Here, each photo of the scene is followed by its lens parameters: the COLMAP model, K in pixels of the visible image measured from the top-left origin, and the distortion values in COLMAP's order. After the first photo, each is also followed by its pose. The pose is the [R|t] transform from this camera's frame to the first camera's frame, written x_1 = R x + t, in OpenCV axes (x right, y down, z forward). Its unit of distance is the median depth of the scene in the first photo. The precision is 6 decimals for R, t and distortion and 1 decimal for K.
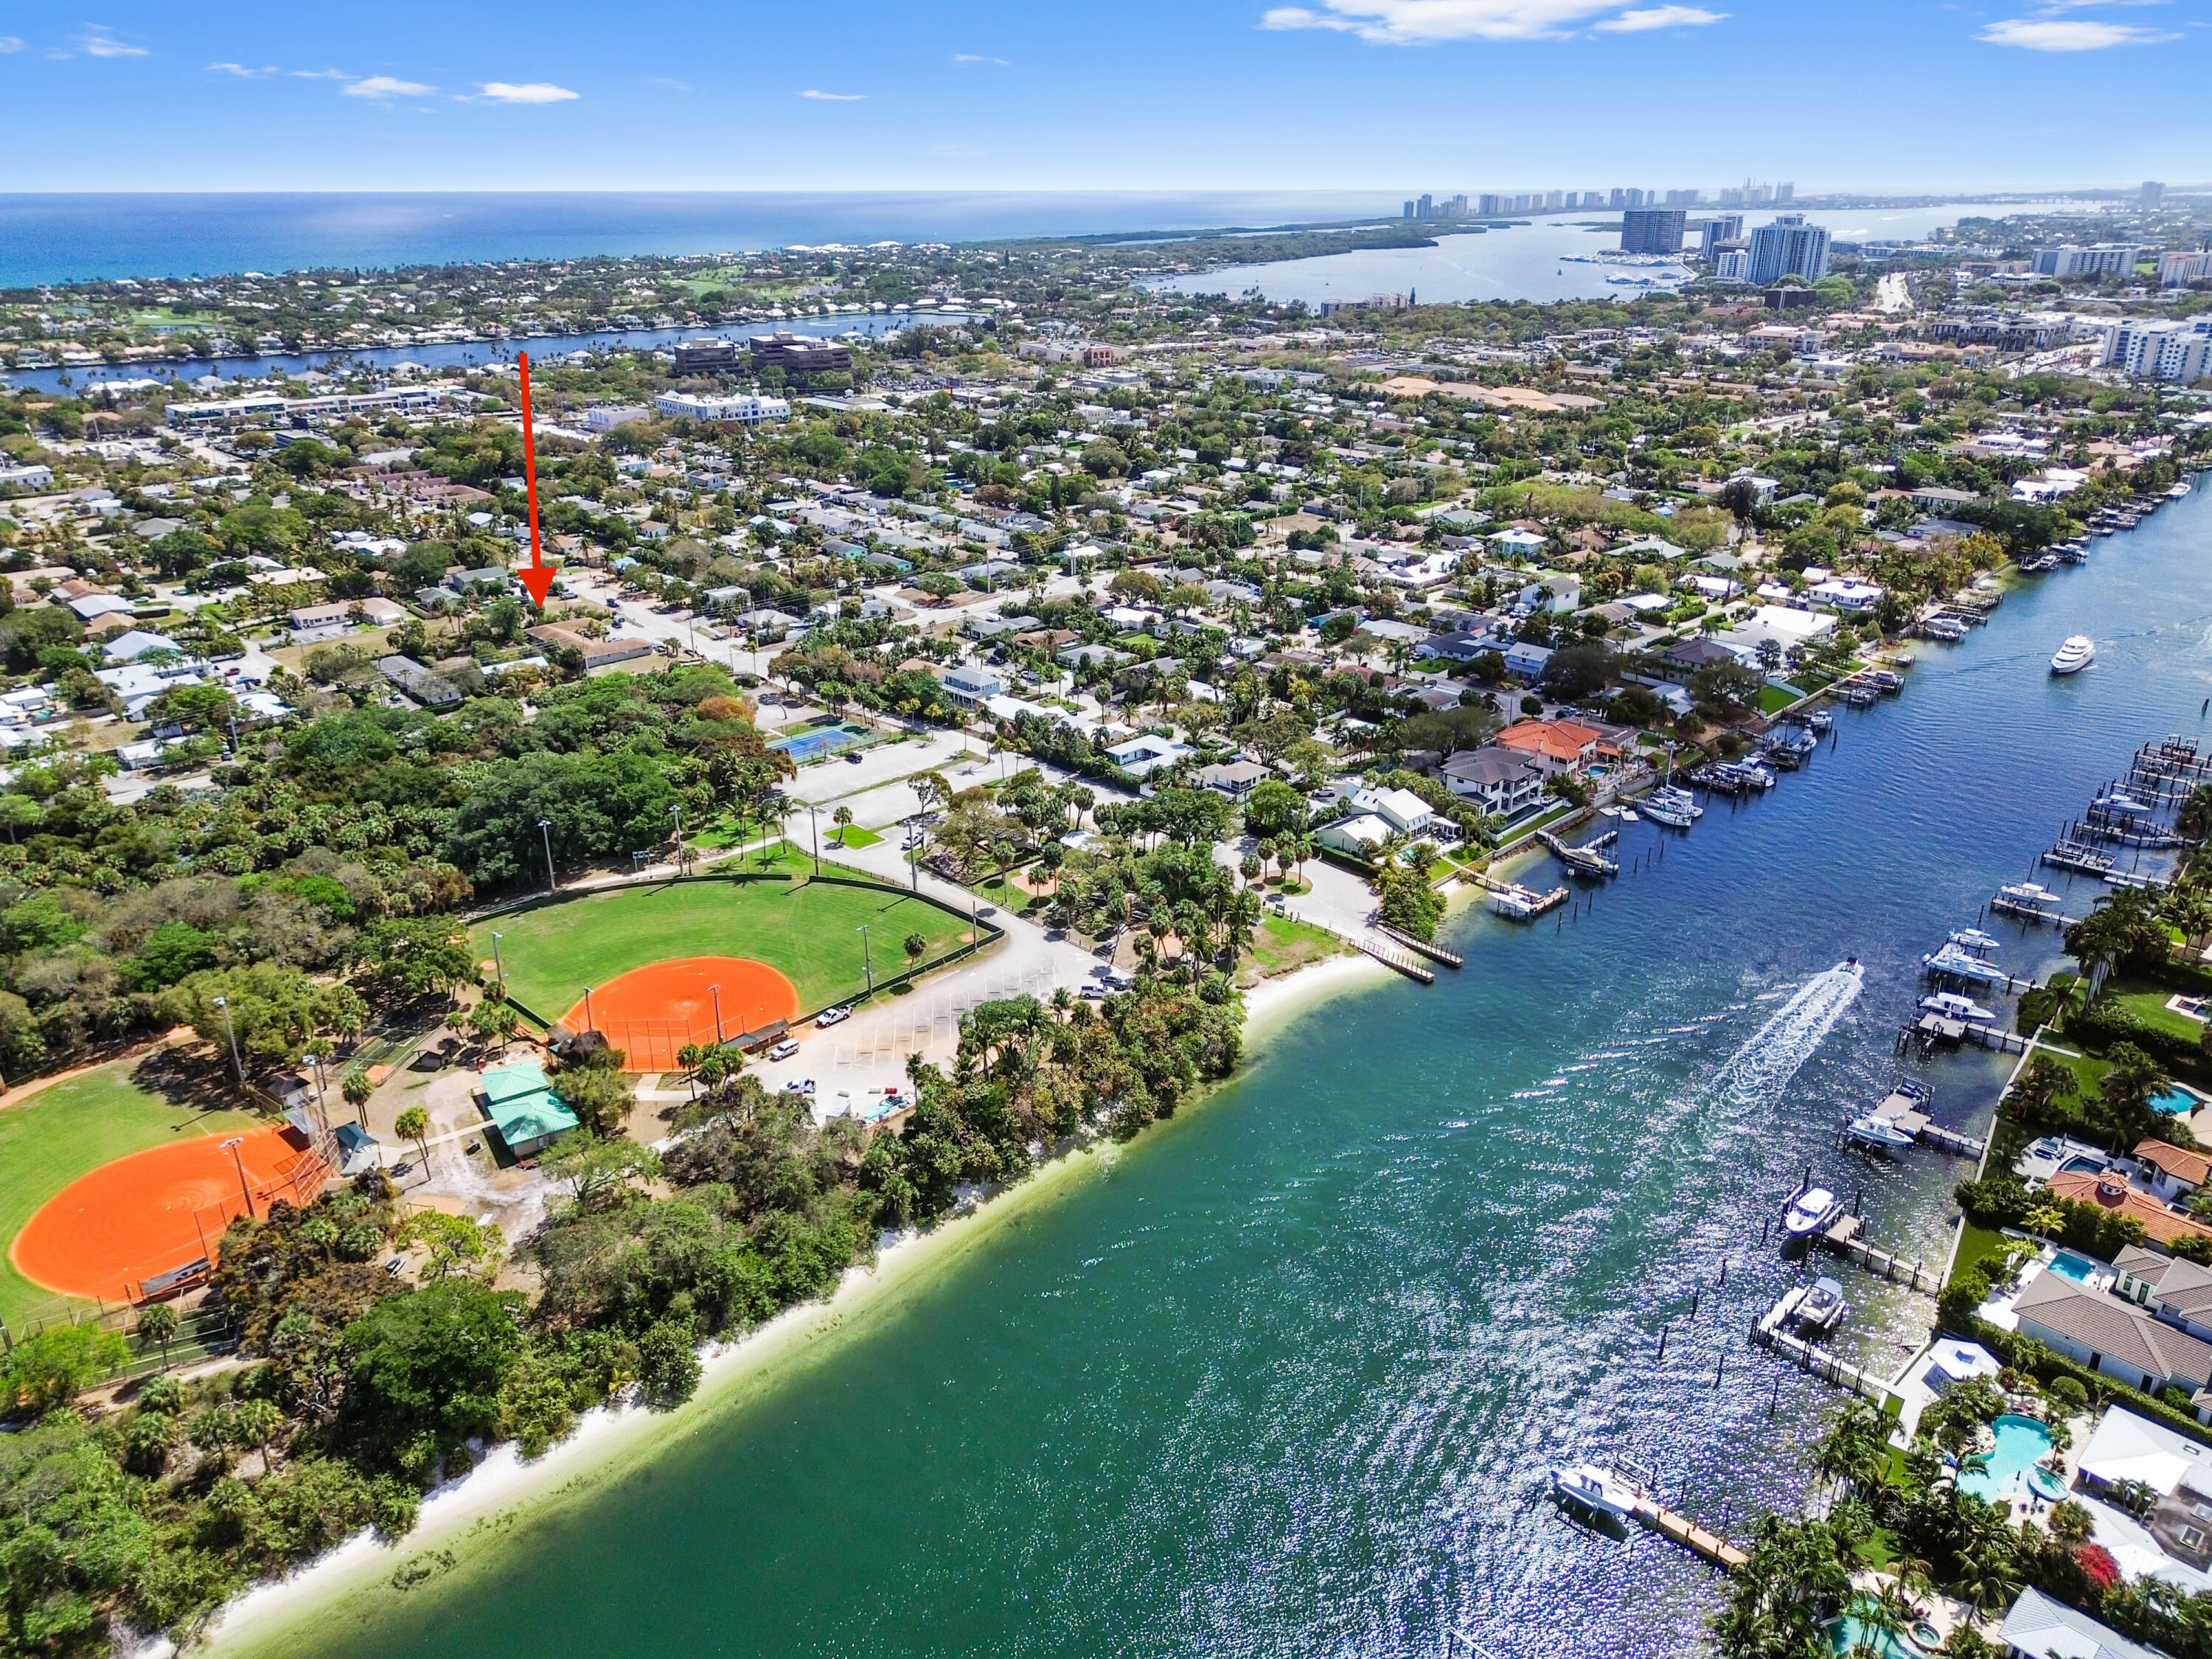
lens RADIAL K [[1568.0, 0, 1106.0], [0, 1568.0, 829.5], [0, 0, 1]] dist [0.069167, -0.057951]
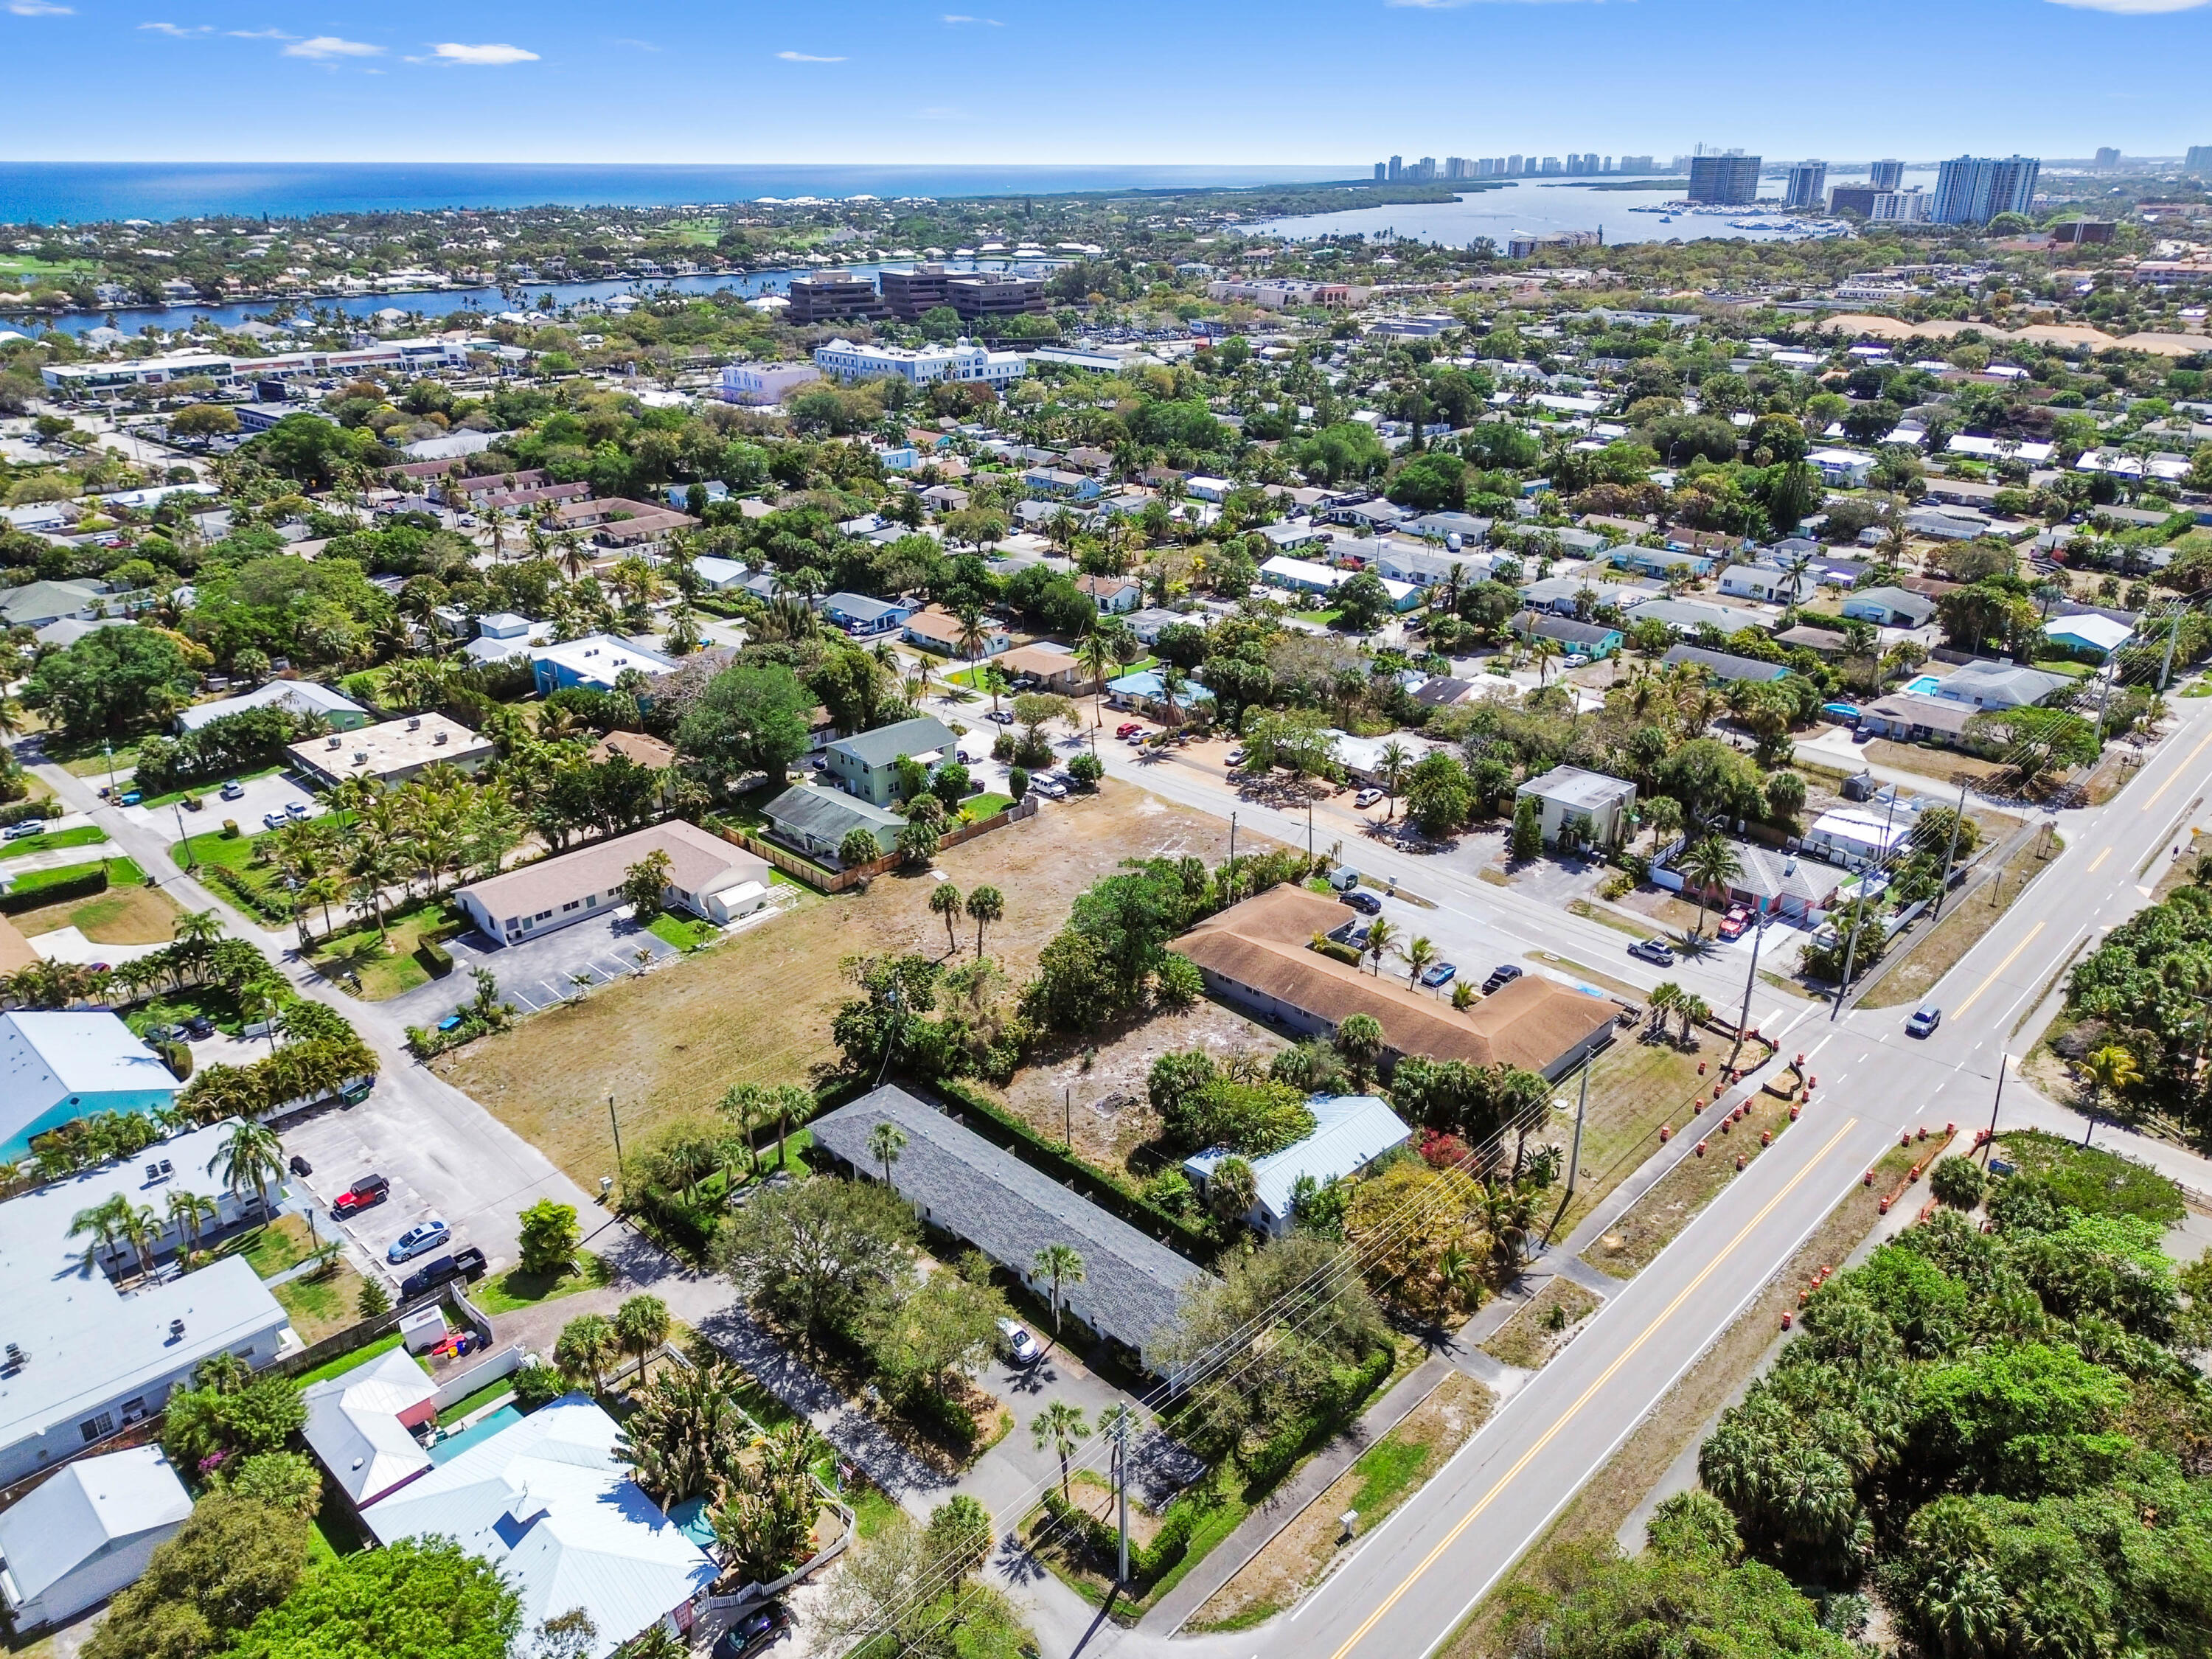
lens RADIAL K [[1568.0, 0, 1106.0], [0, 1568.0, 829.5], [0, 0, 1]] dist [0.069167, -0.057951]
pose [[0.998135, -0.022502, 0.056751, -0.208850], [0.021797, 0.999678, 0.013012, -0.081779], [-0.057025, -0.011751, 0.998304, 0.342486]]
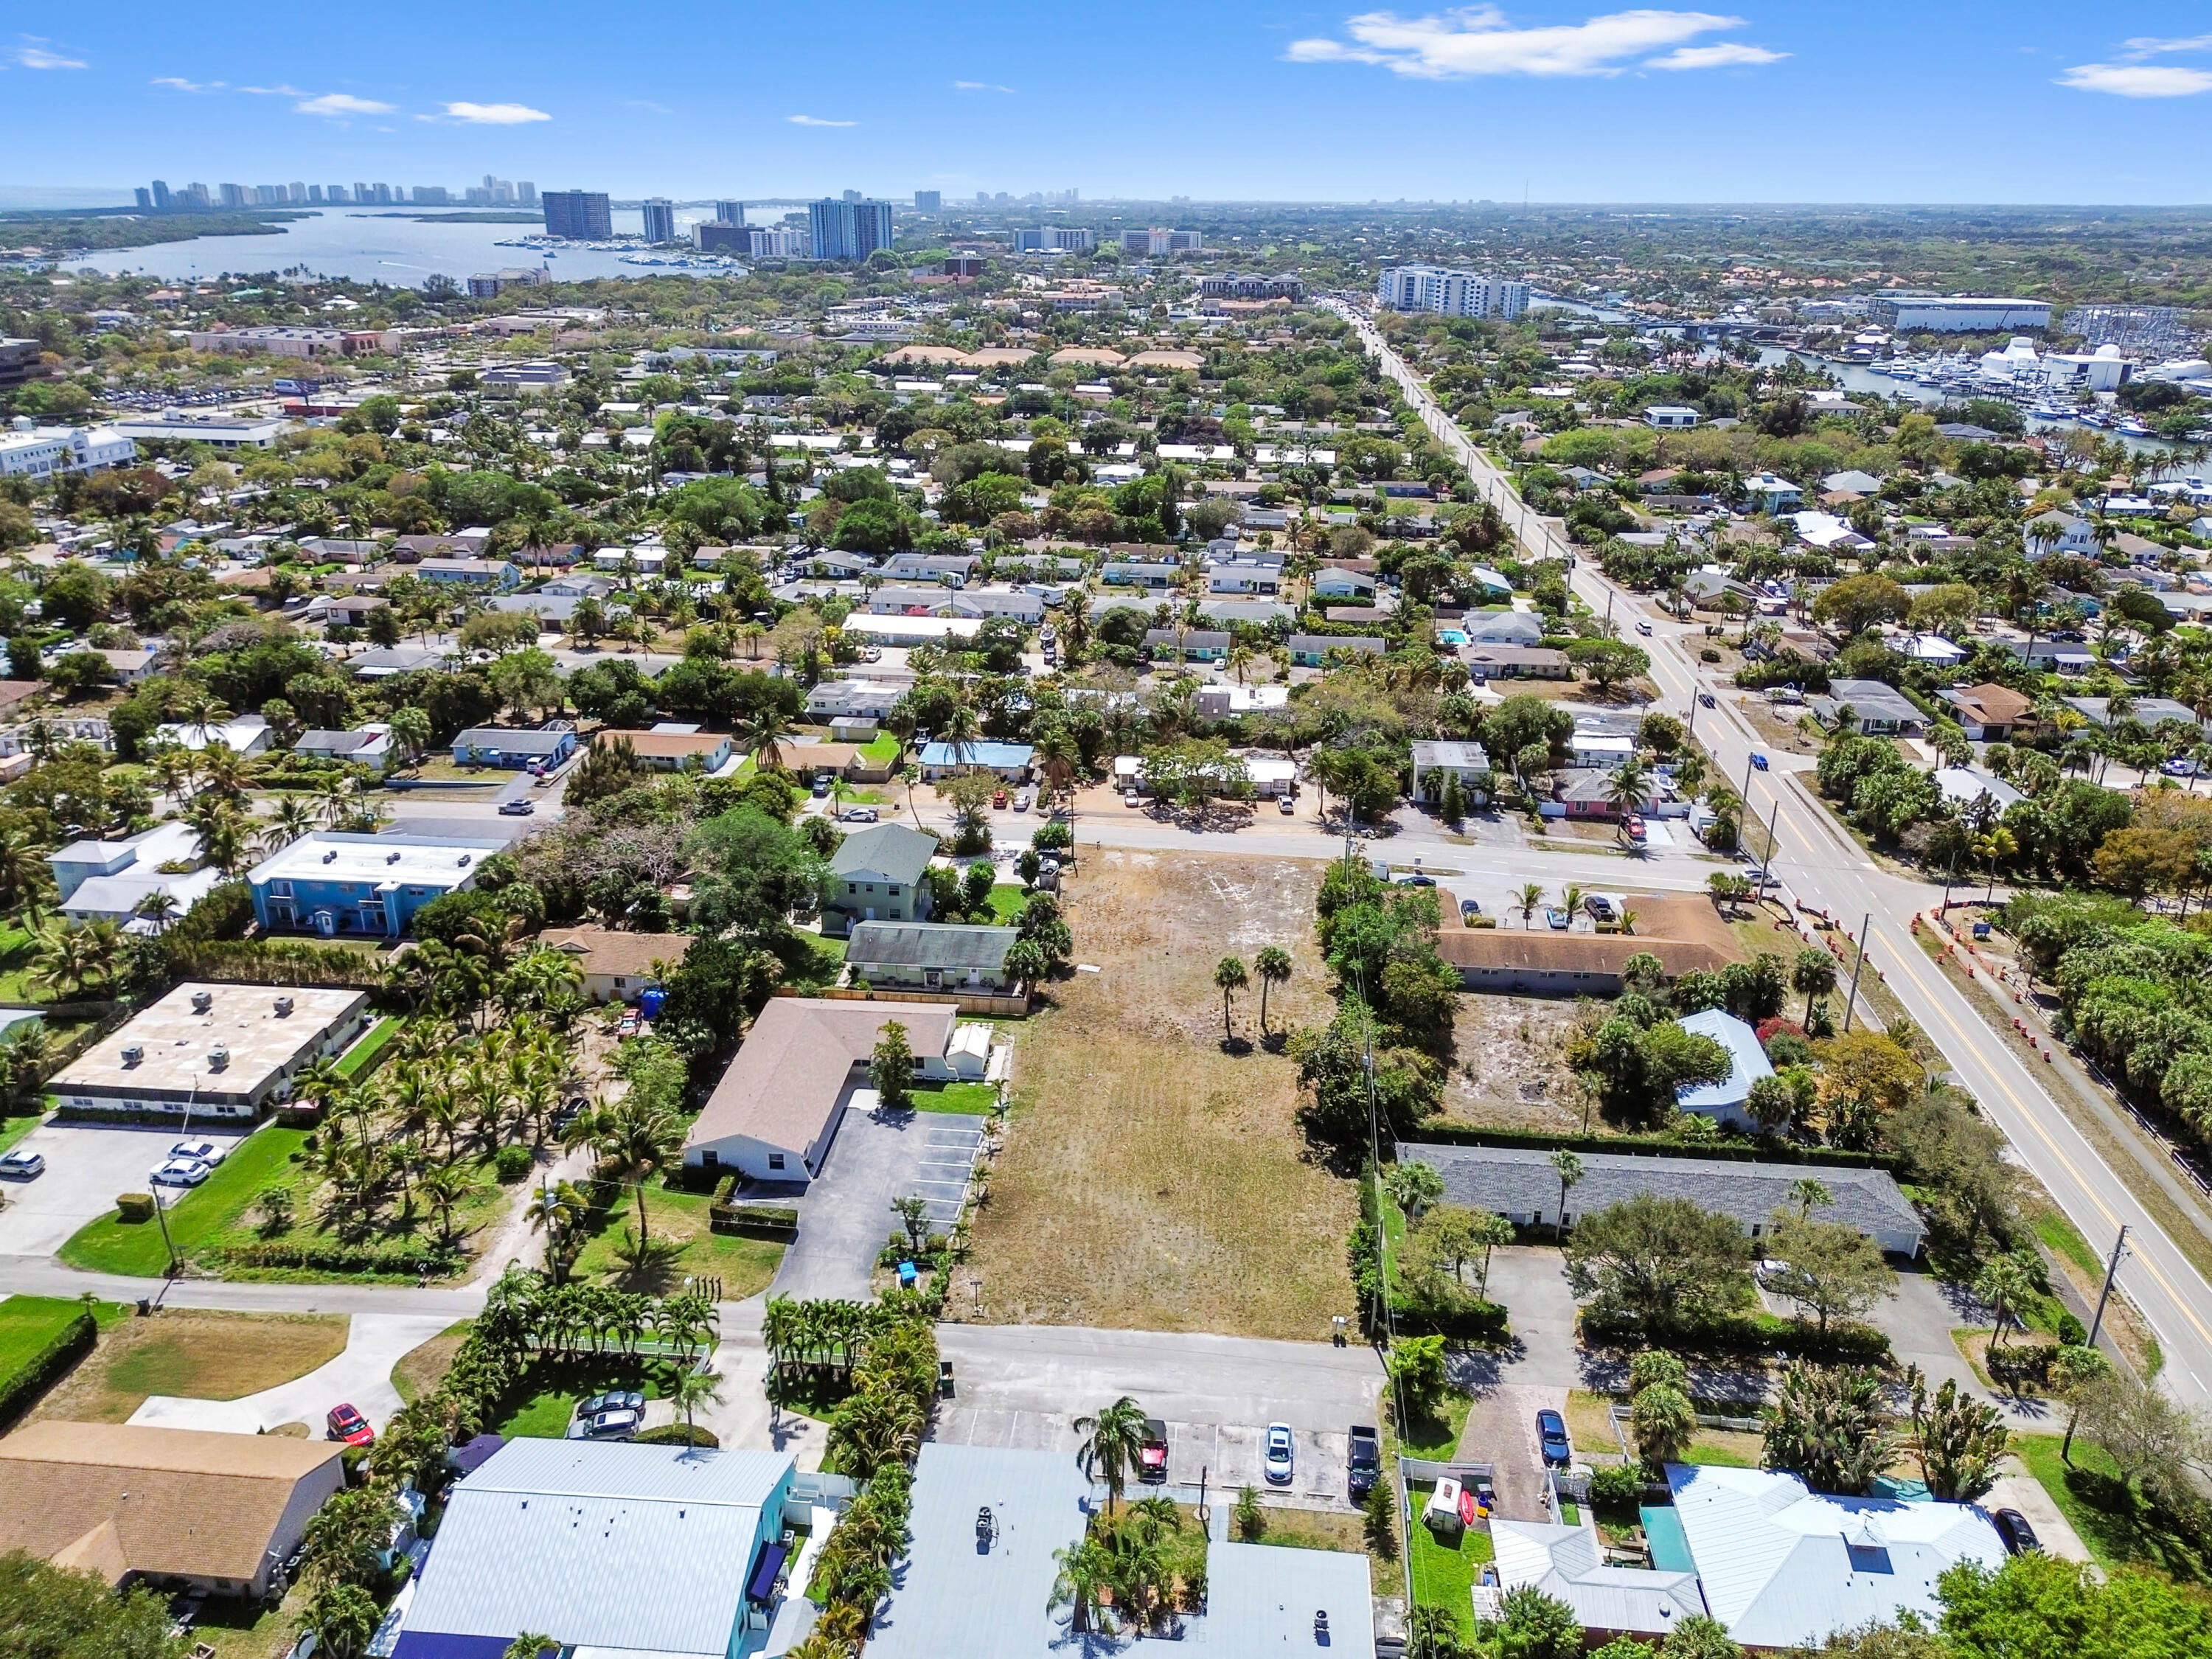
lens RADIAL K [[1599.5, 0, 1106.0], [0, 1599.5, 829.5], [0, 0, 1]] dist [0.062141, -0.061139]
pose [[0.734110, -0.240494, 0.635016, -0.339971], [0.246885, 0.965710, 0.080323, -0.105981], [-0.632559, 0.097810, 0.768311, 0.389745]]
